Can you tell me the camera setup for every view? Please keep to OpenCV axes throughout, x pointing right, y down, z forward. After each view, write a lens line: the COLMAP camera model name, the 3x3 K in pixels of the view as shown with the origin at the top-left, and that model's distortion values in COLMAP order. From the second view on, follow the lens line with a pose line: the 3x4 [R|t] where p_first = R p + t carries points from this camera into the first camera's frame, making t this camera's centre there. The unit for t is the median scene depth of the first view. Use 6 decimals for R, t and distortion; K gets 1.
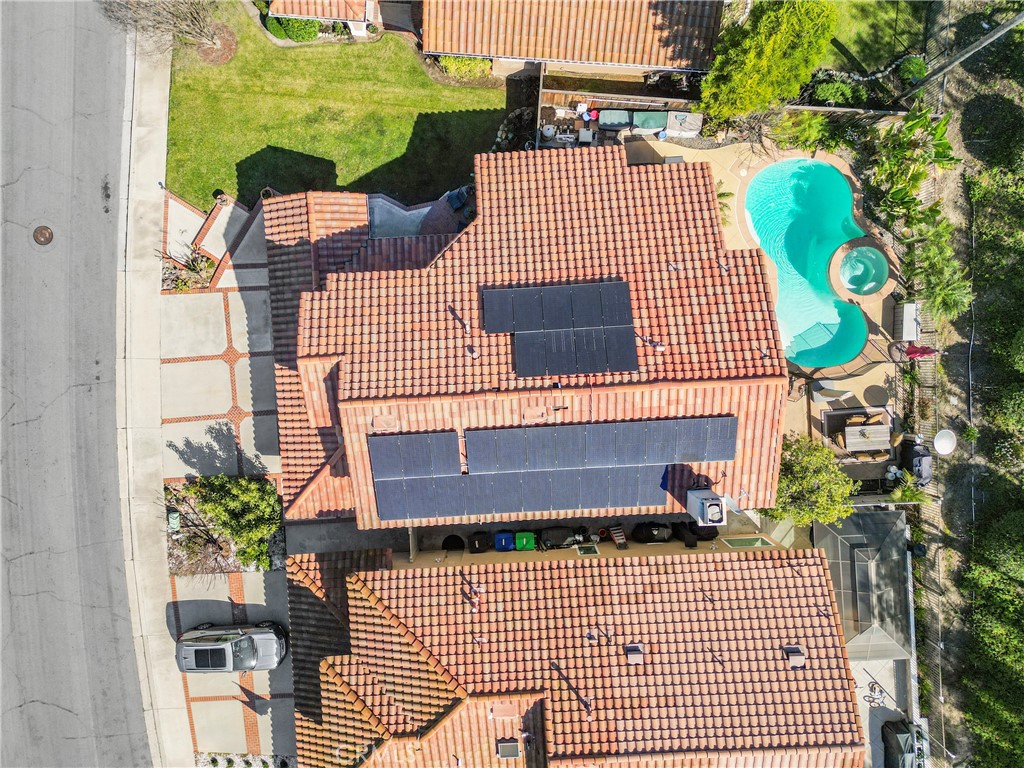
lens RADIAL K [[706.5, 0, 512.0], [0, 706.5, 384.0], [0, 0, 1]] dist [0.060319, -0.062373]
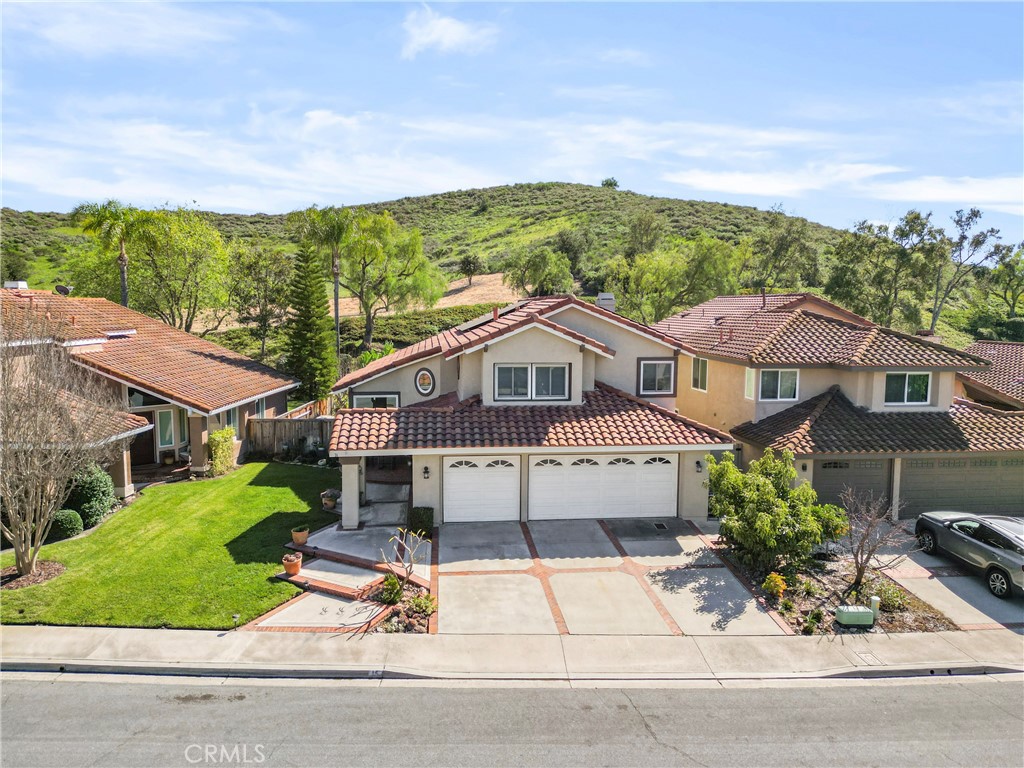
lens RADIAL K [[706.5, 0, 512.0], [0, 706.5, 384.0], [0, 0, 1]] dist [0.060319, -0.062373]
pose [[-0.058281, -0.110440, 0.992173, -0.990271], [0.997714, -0.040497, 0.054098, -0.091091], [0.034206, 0.993057, 0.112547, 0.765206]]
